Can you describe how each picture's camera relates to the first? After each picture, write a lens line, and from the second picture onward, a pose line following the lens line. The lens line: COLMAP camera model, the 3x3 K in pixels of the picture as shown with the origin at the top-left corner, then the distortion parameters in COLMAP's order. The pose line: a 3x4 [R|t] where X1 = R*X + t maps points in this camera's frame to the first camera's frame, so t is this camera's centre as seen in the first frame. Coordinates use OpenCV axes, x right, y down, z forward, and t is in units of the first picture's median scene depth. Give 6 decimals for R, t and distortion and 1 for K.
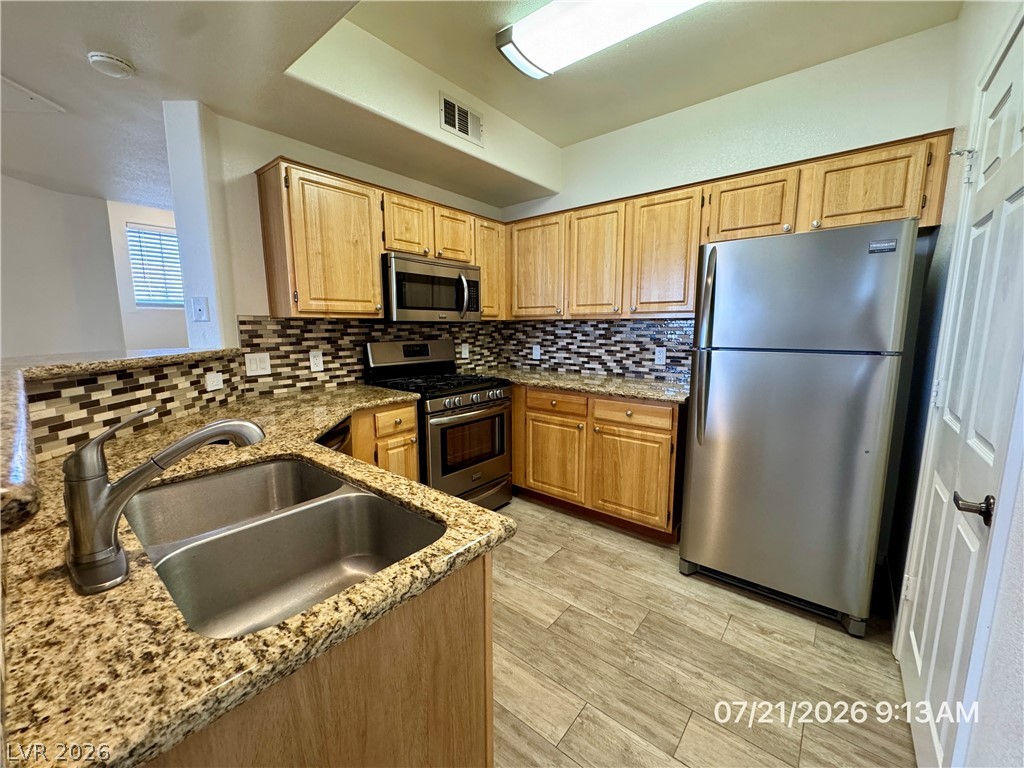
lens RADIAL K [[408.3, 0, 512.2], [0, 408.3, 385.5], [0, 0, 1]] dist [-0.002544, 0.000360]
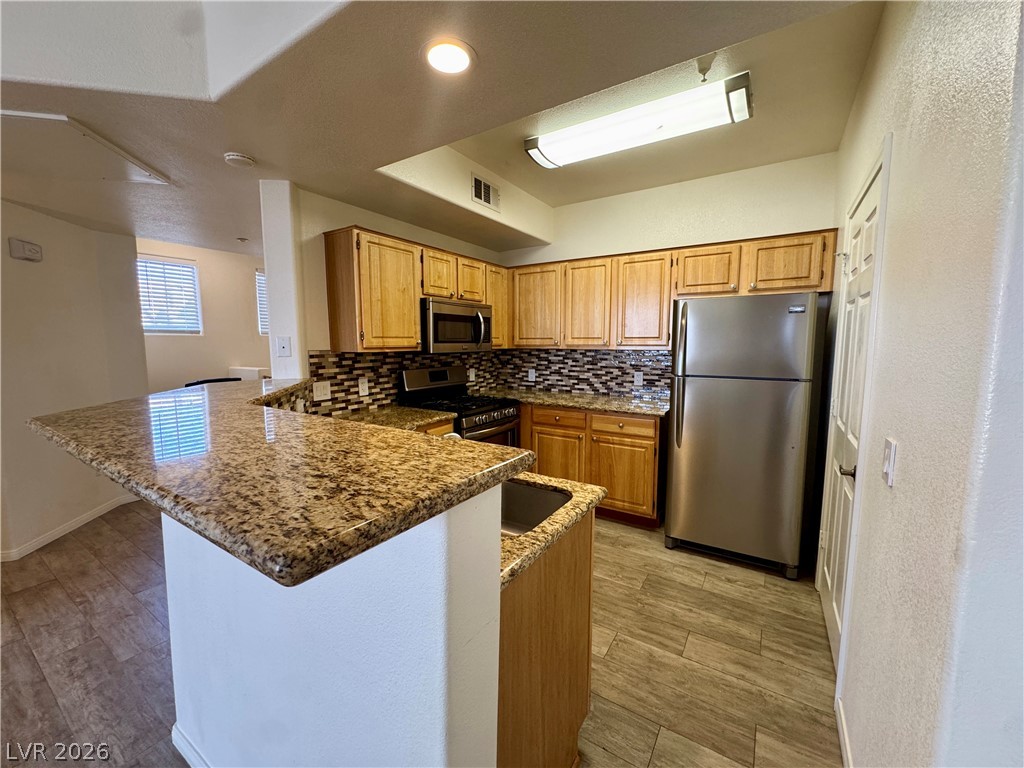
lens RADIAL K [[408.3, 0, 512.2], [0, 408.3, 385.8], [0, 0, 1]] dist [-0.002544, 0.000360]
pose [[0.993254, -0.011756, 0.115366, -0.220660], [0.016011, 0.999223, -0.036025, -0.016064], [-0.114852, 0.037629, 0.992670, -0.256898]]
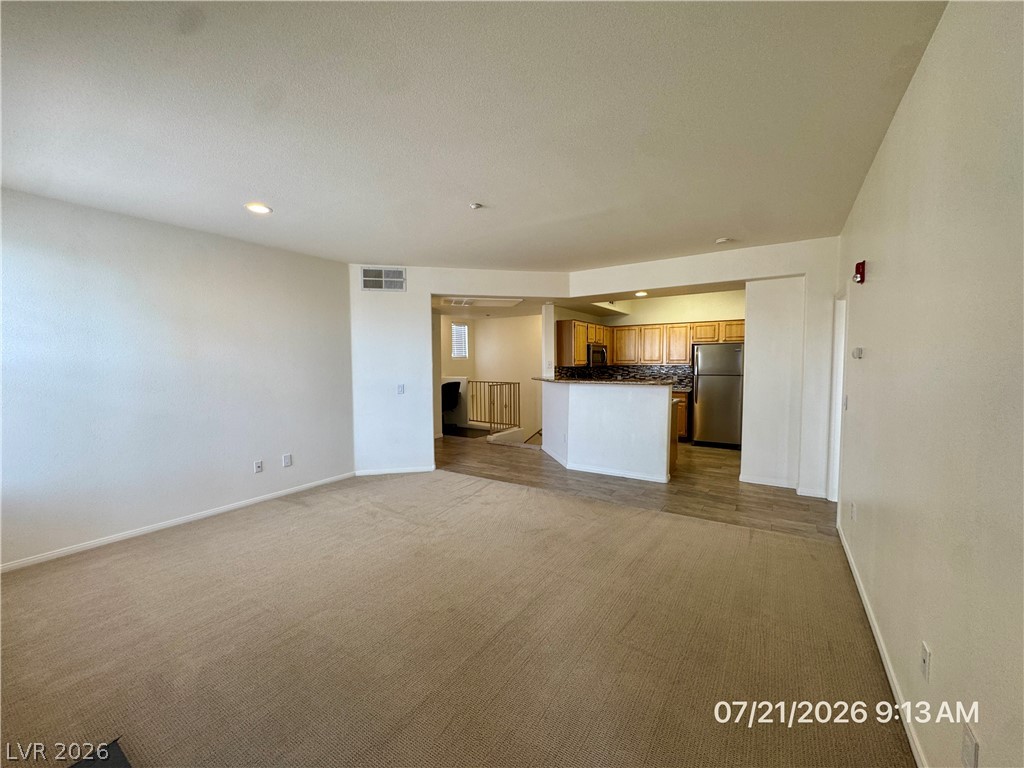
lens RADIAL K [[408.3, 0, 510.4], [0, 408.3, 384.6], [0, 0, 1]] dist [-0.002544, 0.000360]
pose [[0.994346, -0.009847, 0.105735, -1.347173], [0.019276, 0.995887, -0.088529, 0.244939], [-0.104428, 0.090067, 0.990446, -2.076372]]
